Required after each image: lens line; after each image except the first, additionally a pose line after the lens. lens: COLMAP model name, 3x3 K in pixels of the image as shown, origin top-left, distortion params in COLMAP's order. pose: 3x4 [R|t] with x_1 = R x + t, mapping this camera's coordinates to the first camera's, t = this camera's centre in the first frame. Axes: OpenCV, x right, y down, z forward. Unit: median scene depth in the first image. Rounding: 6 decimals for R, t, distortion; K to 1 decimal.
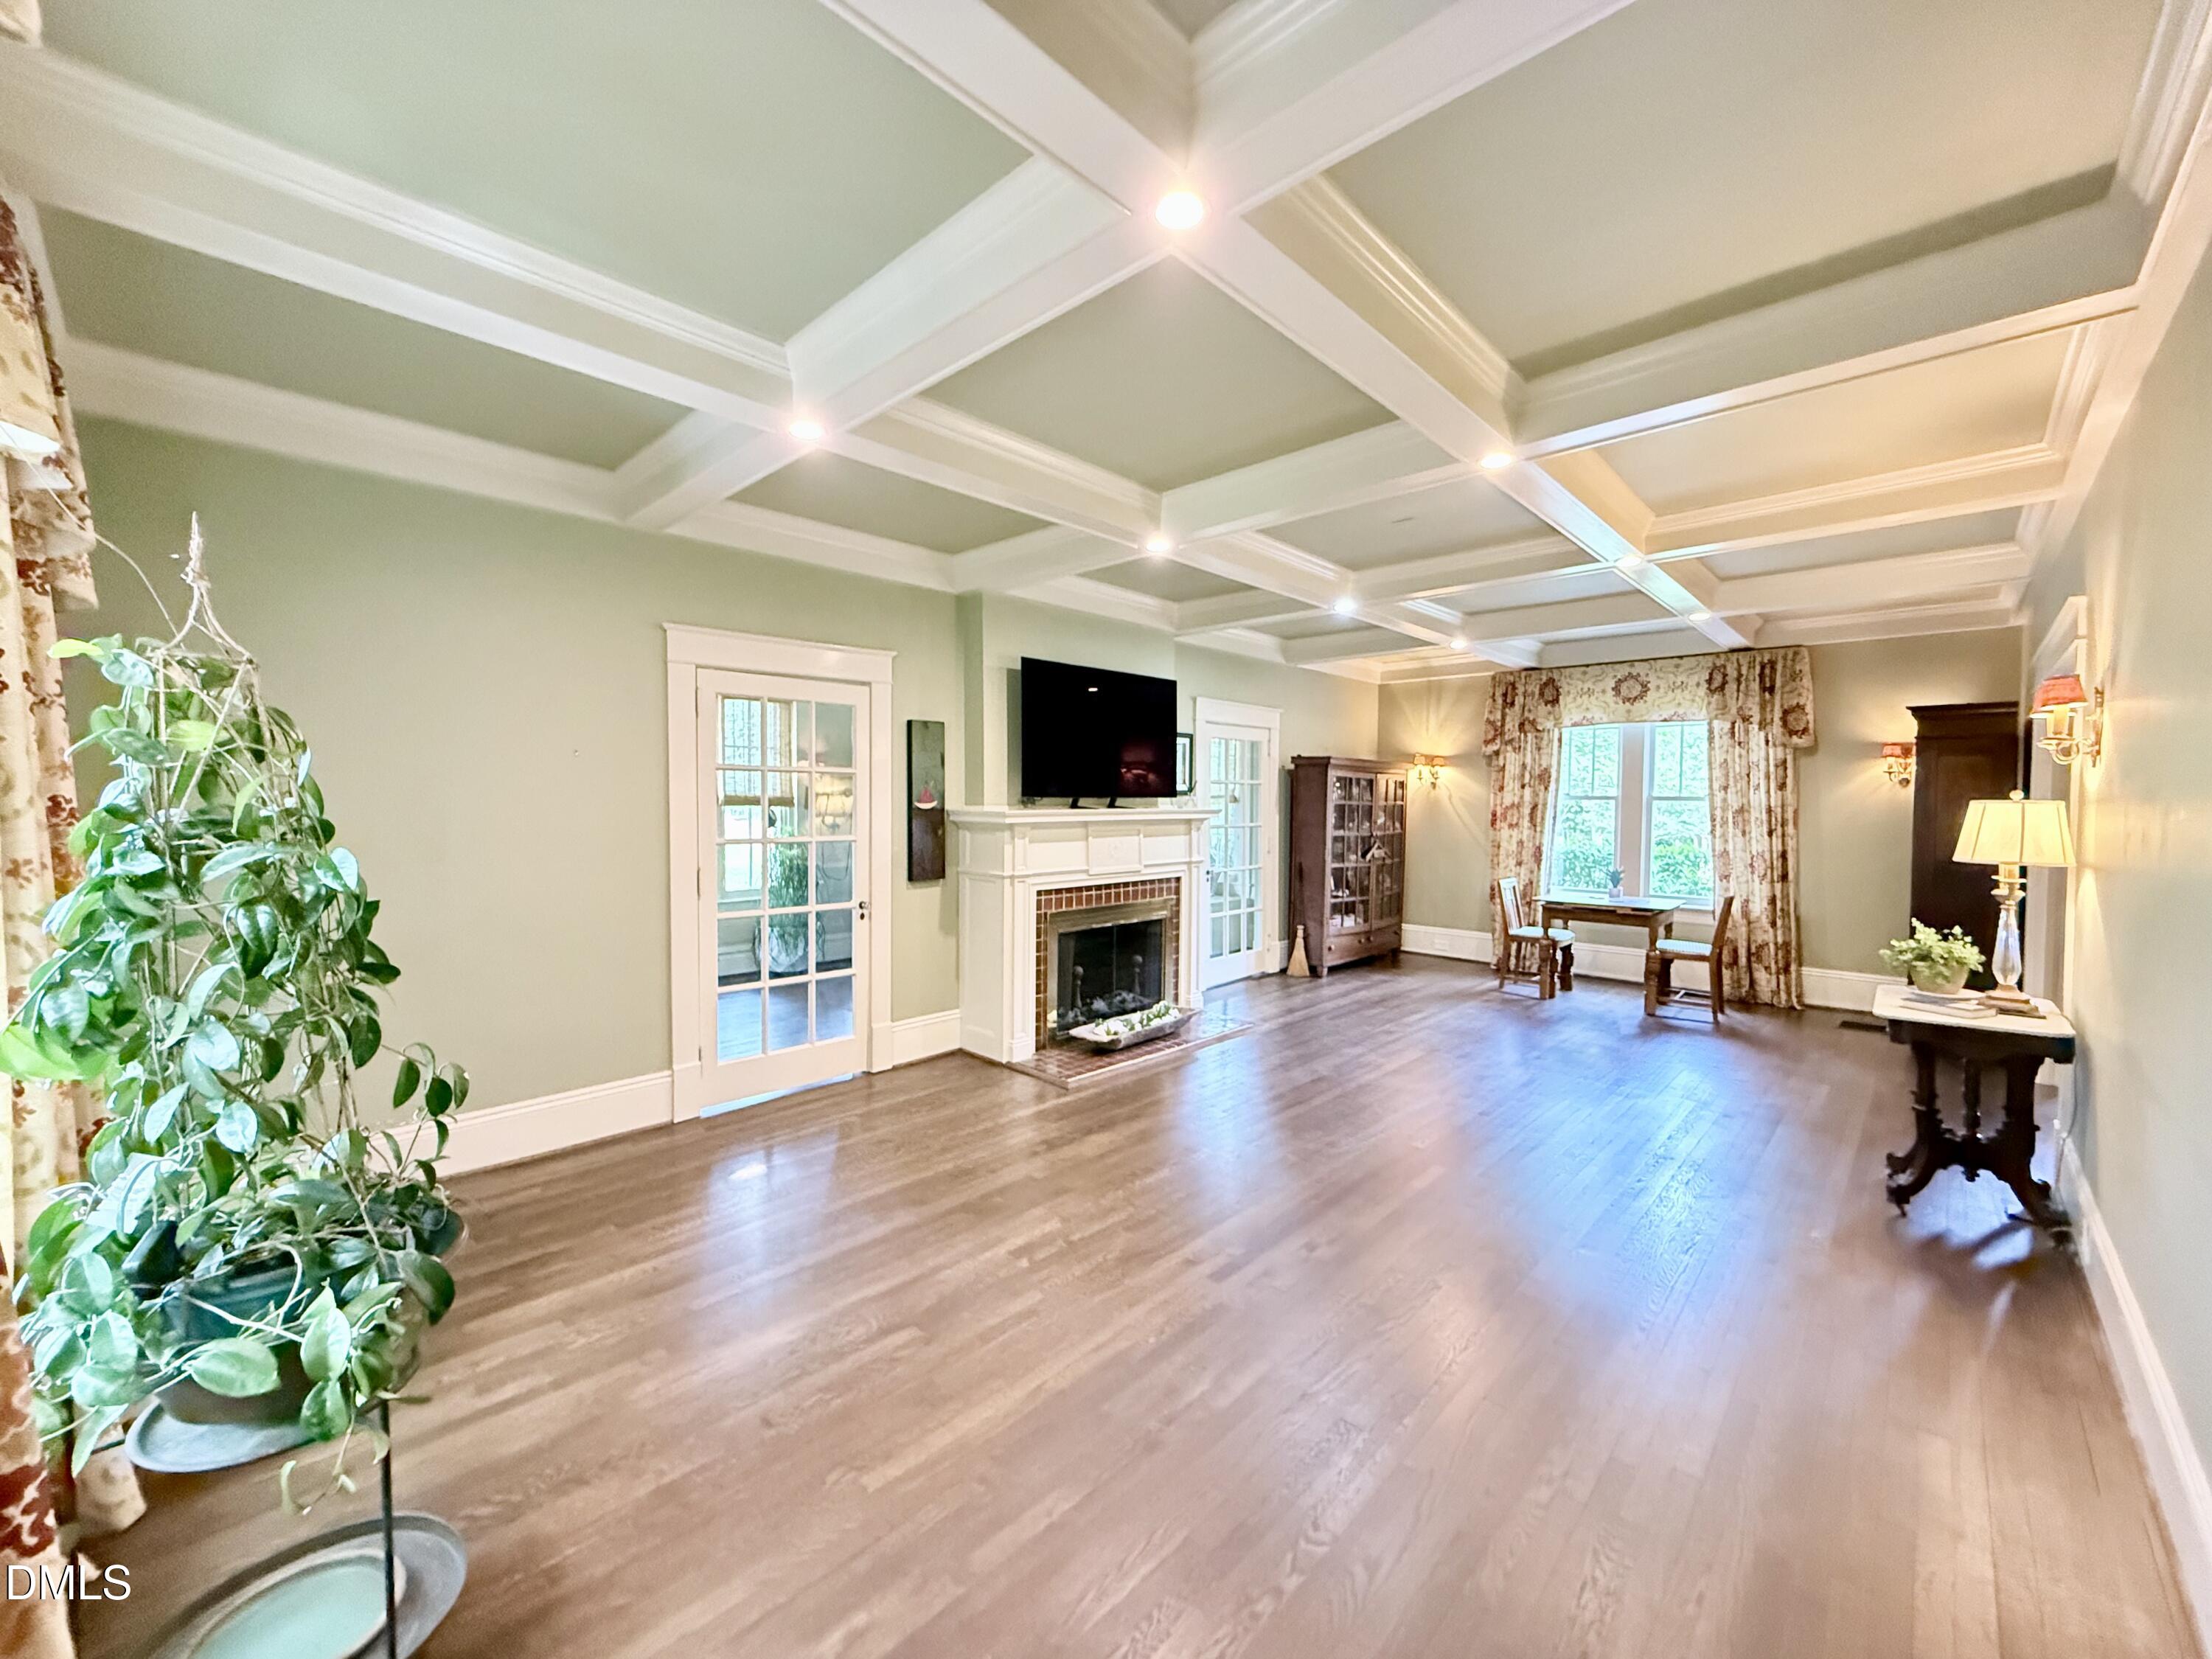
lens RADIAL K [[885.4, 0, 1106.0], [0, 885.4, 829.5], [0, 0, 1]] dist [0.000378, 0.000130]
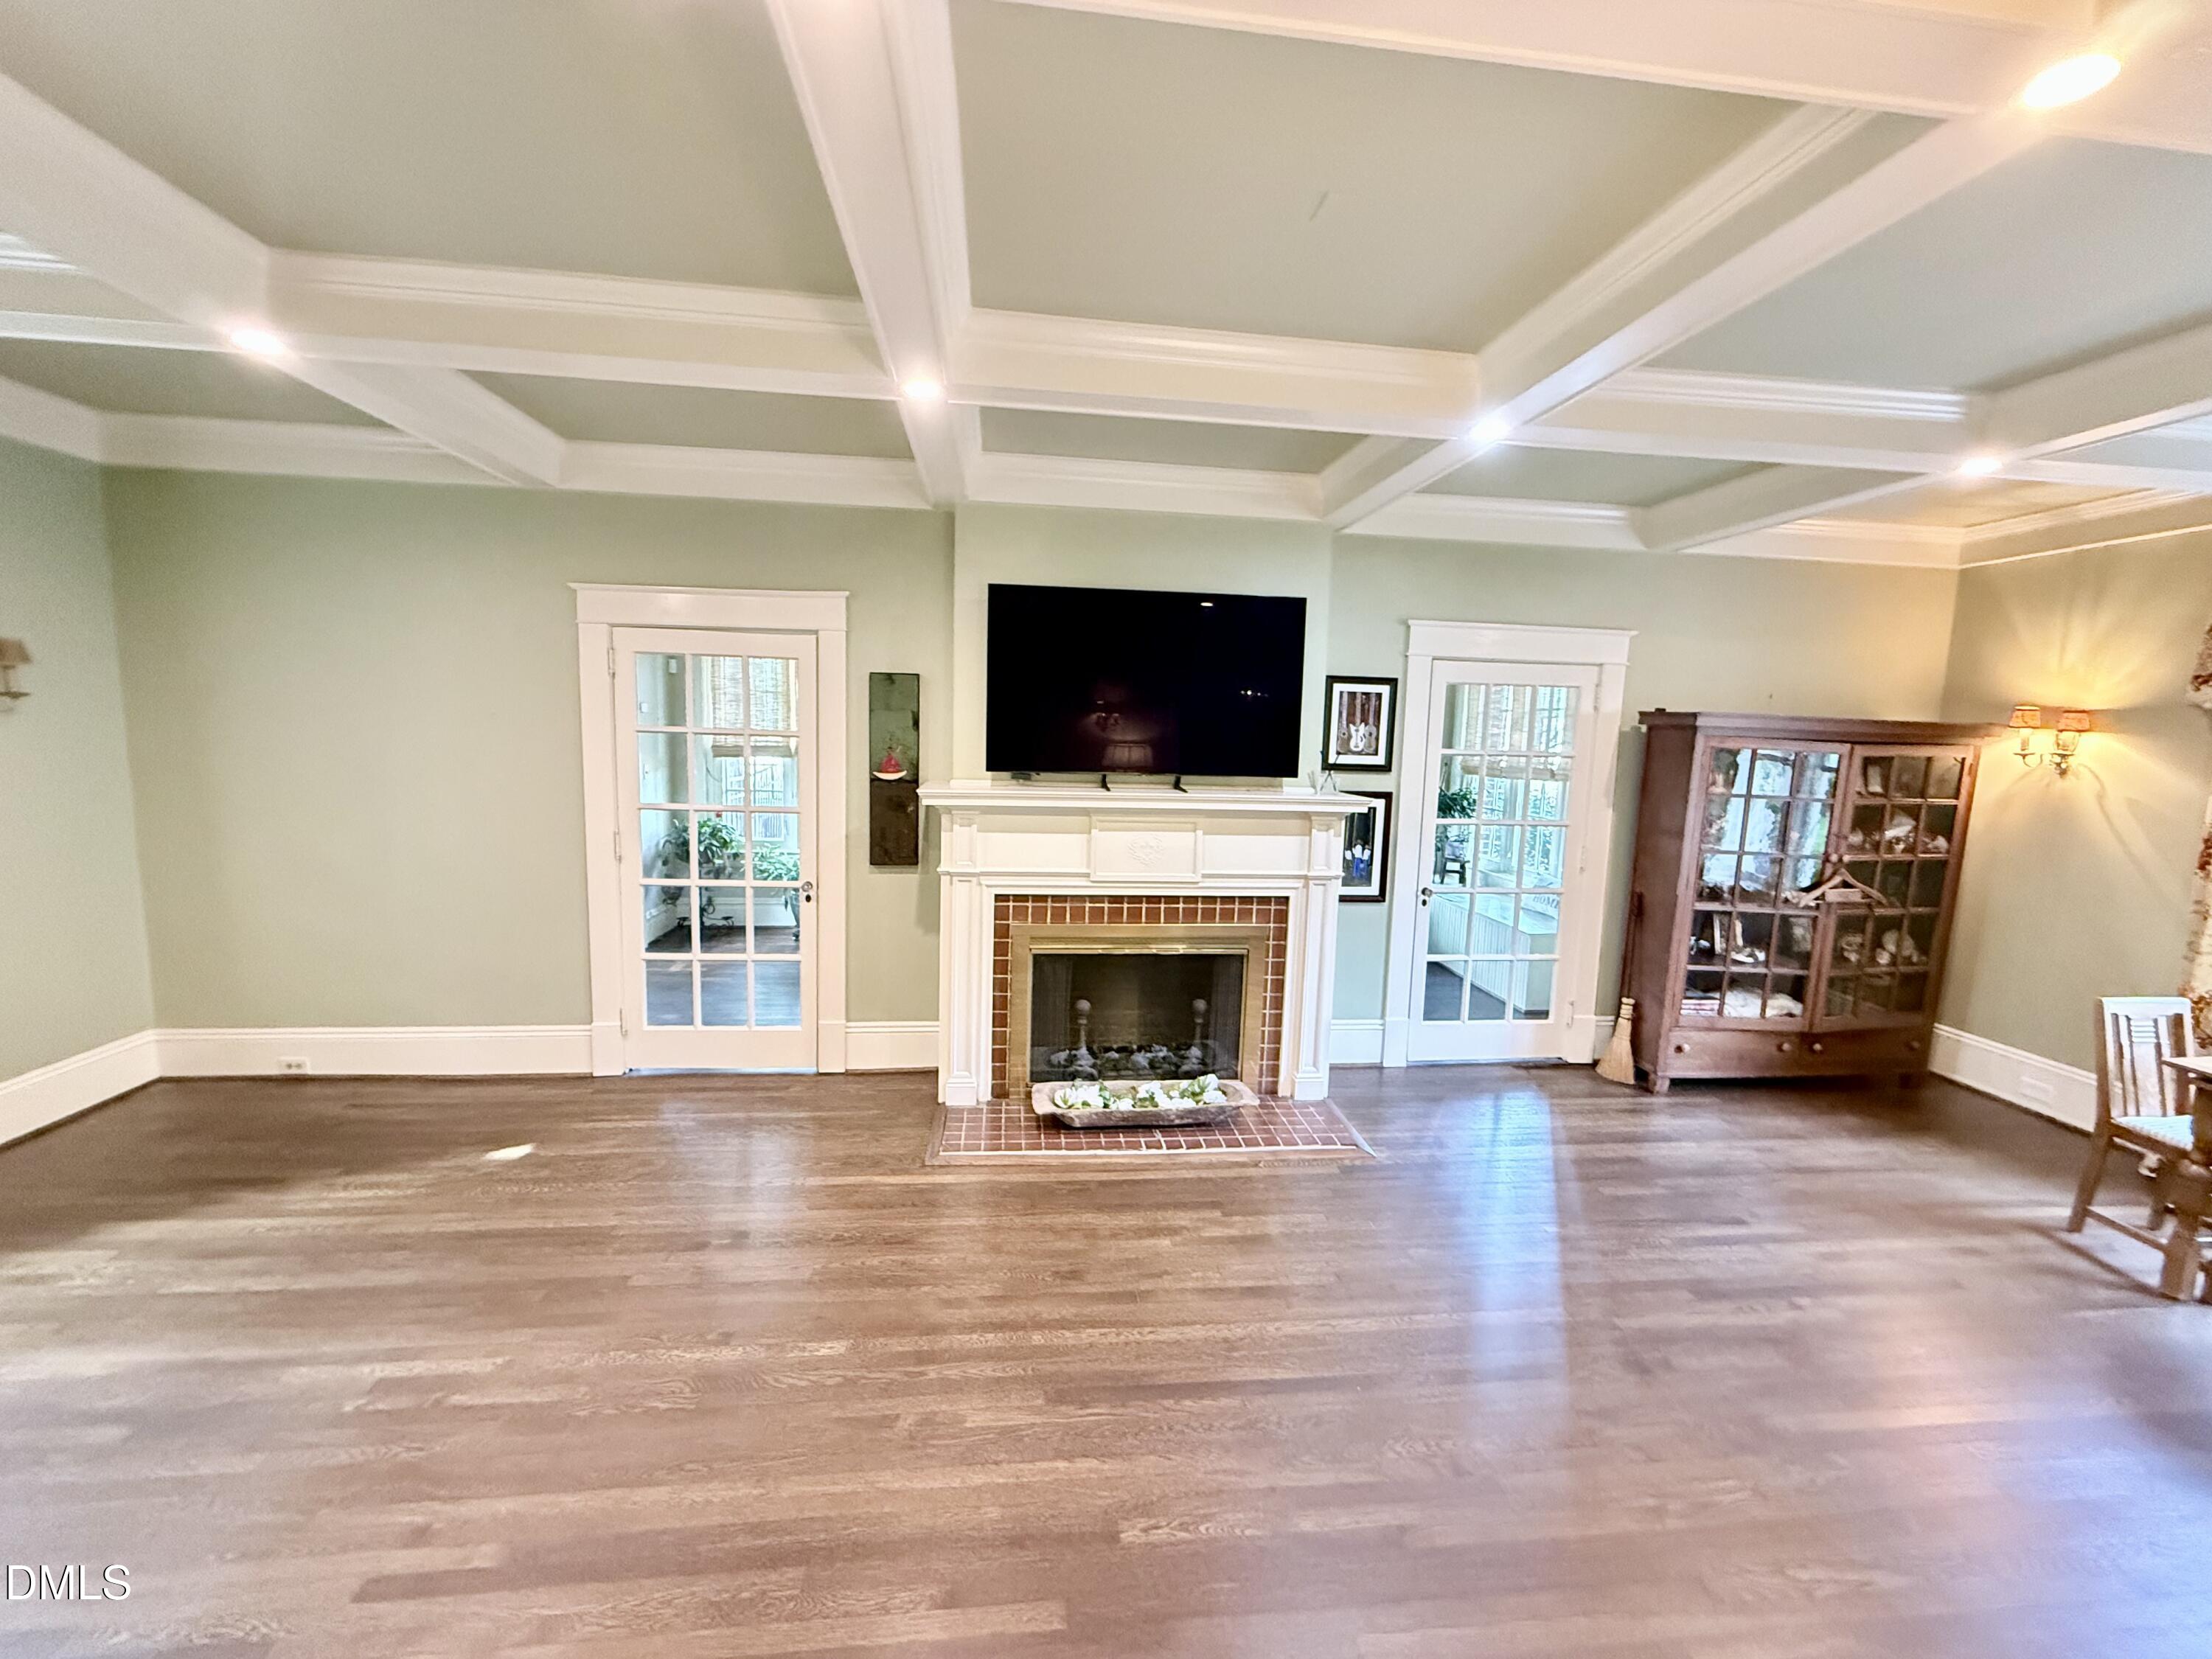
lens RADIAL K [[885.4, 0, 1106.0], [0, 885.4, 829.5], [0, 0, 1]] dist [0.000378, 0.000130]
pose [[0.764091, 0.092421, -0.638453, 0.447106], [-0.048283, 0.995102, 0.086264, -0.053714], [0.643299, -0.035087, 0.764811, 0.450680]]
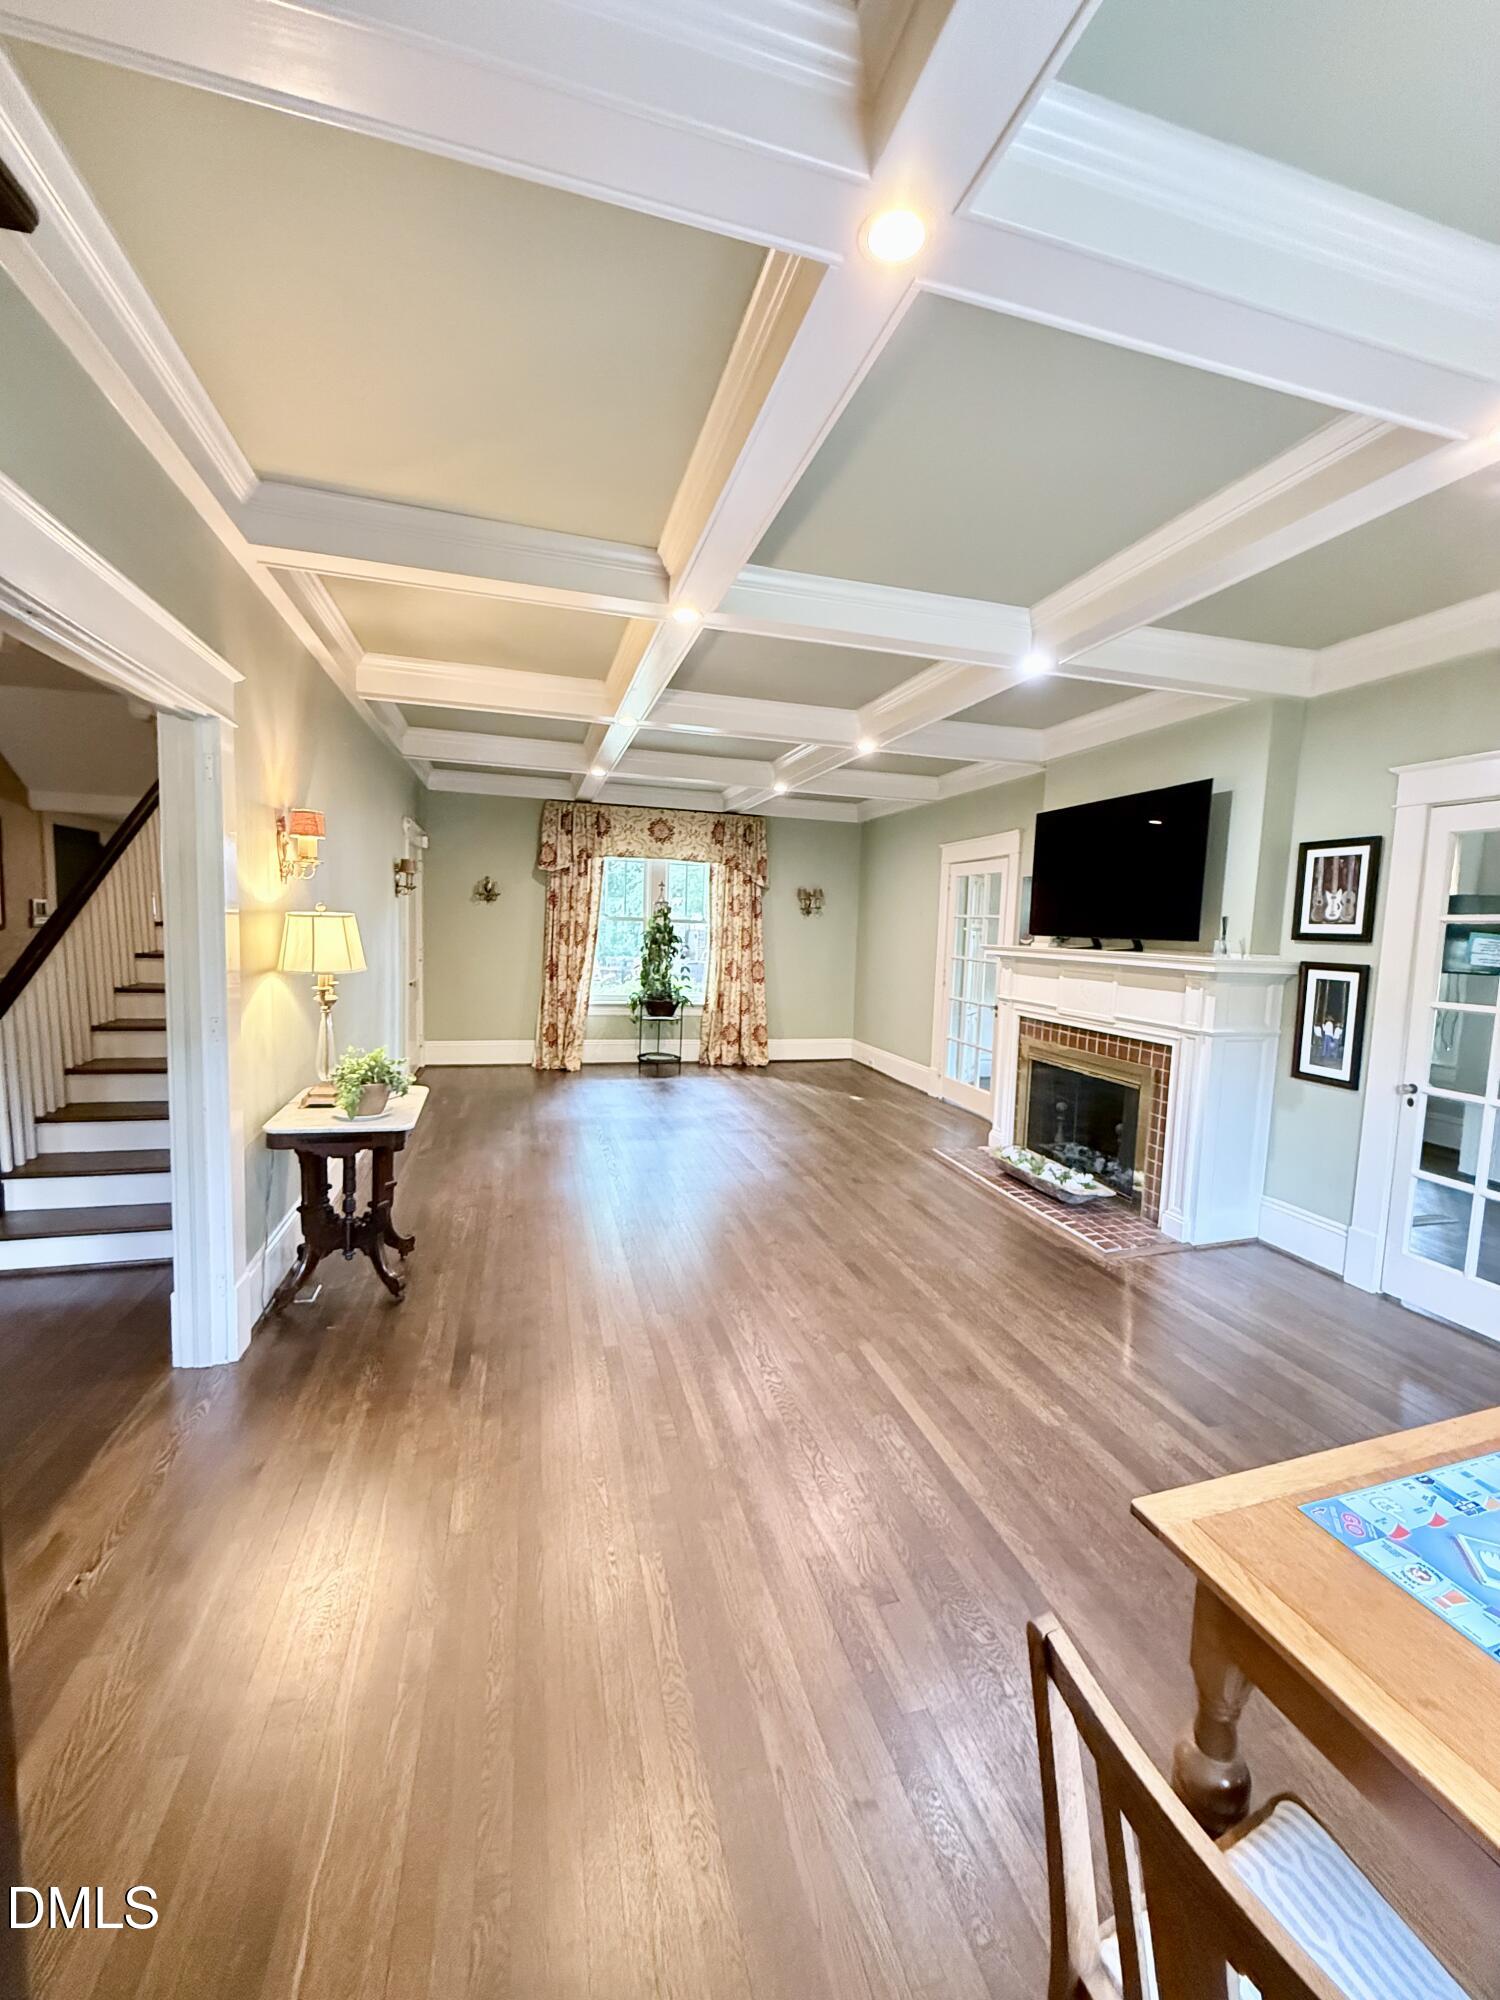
lens RADIAL K [[800.6, 0, 750.0], [0, 800.6, 1000.0], [0, 0, 1]] dist [0.000378, 0.000130]
pose [[-0.509554, 0.063070, -0.858124, 0.944601], [-0.063002, 0.991898, 0.110313, -0.042385], [0.858129, 0.110274, -0.501452, 1.149289]]
